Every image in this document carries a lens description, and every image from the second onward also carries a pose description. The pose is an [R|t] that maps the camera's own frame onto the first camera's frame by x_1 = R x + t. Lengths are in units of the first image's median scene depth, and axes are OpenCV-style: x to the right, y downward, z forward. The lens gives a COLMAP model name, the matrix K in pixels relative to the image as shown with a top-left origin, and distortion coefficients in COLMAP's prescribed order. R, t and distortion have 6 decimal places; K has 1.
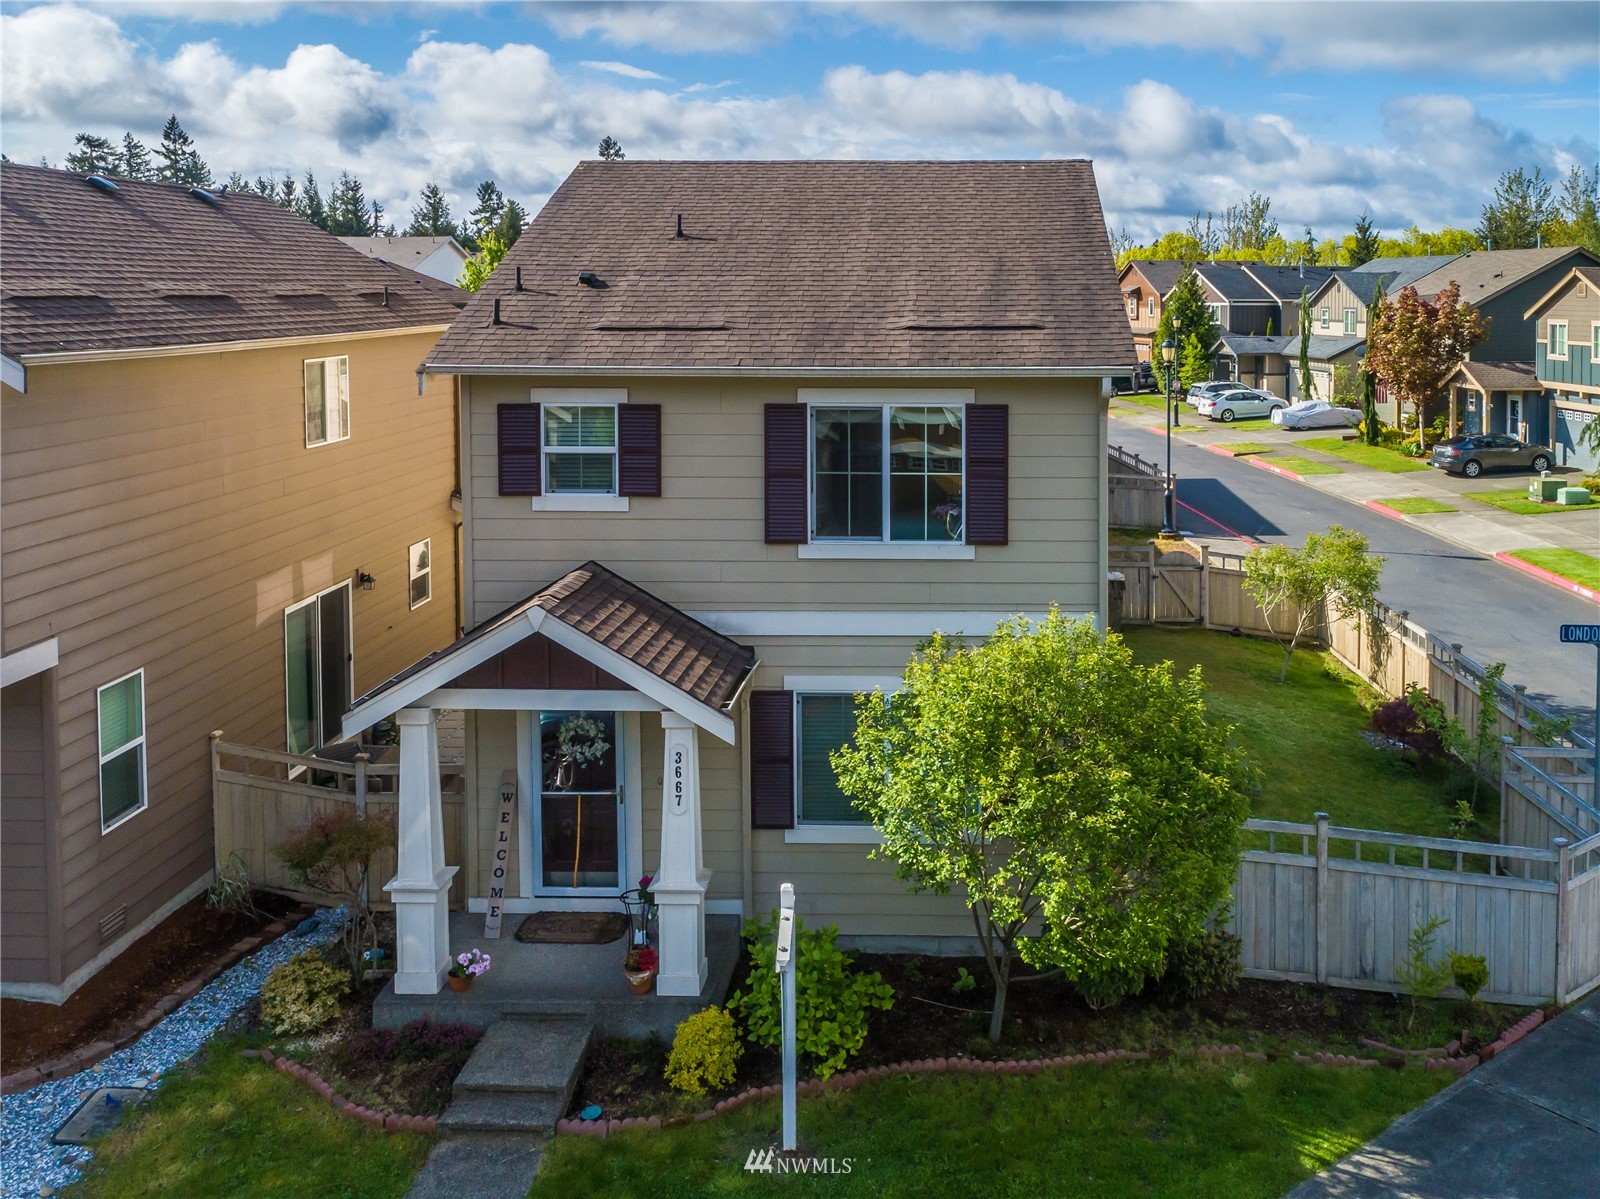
lens RADIAL K [[1523.9, 0, 800.0], [0, 1523.9, 541.1], [0, 0, 1]] dist [-0.026197, 0.007132]
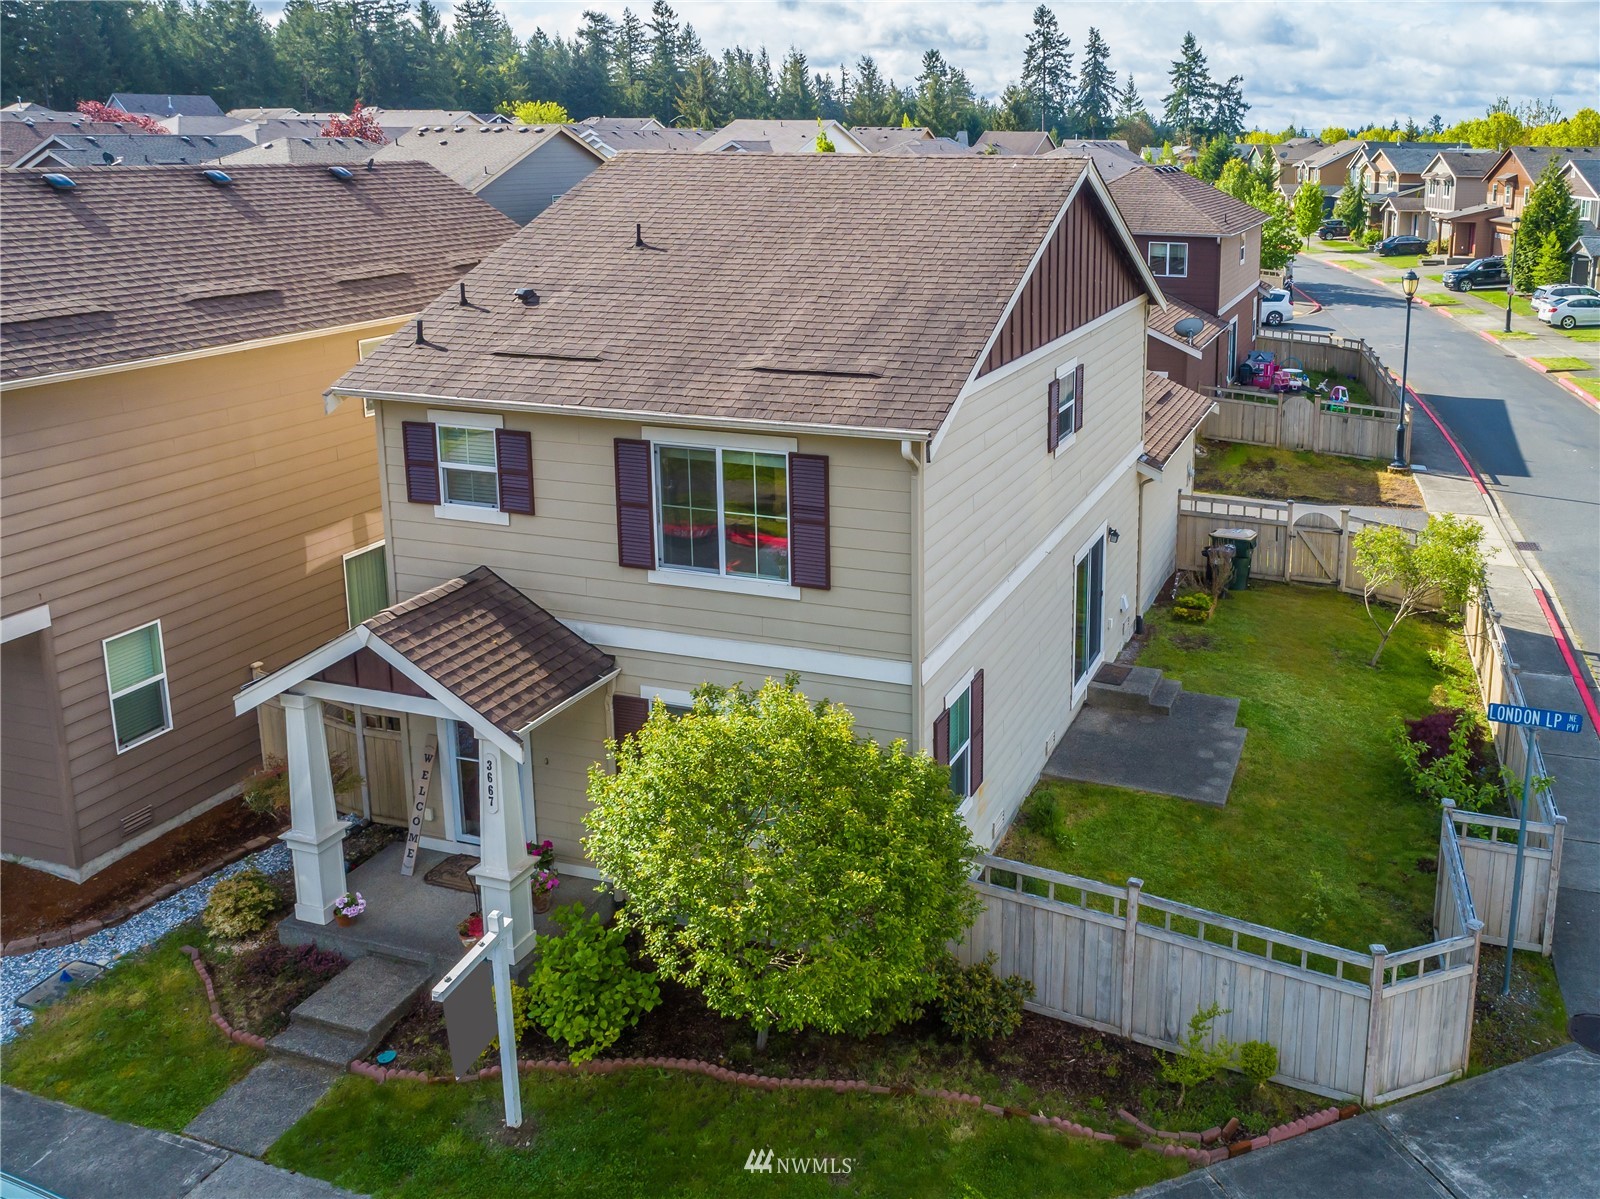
lens RADIAL K [[1363.1, 0, 800.0], [0, 1363.1, 599.5], [0, 0, 1]] dist [-0.027150, 0.009339]
pose [[0.958757, 0.091987, -0.268930, 0.360879], [-0.049556, 0.985788, 0.160516, -0.136139], [0.279873, -0.140569, 0.949690, 0.118664]]
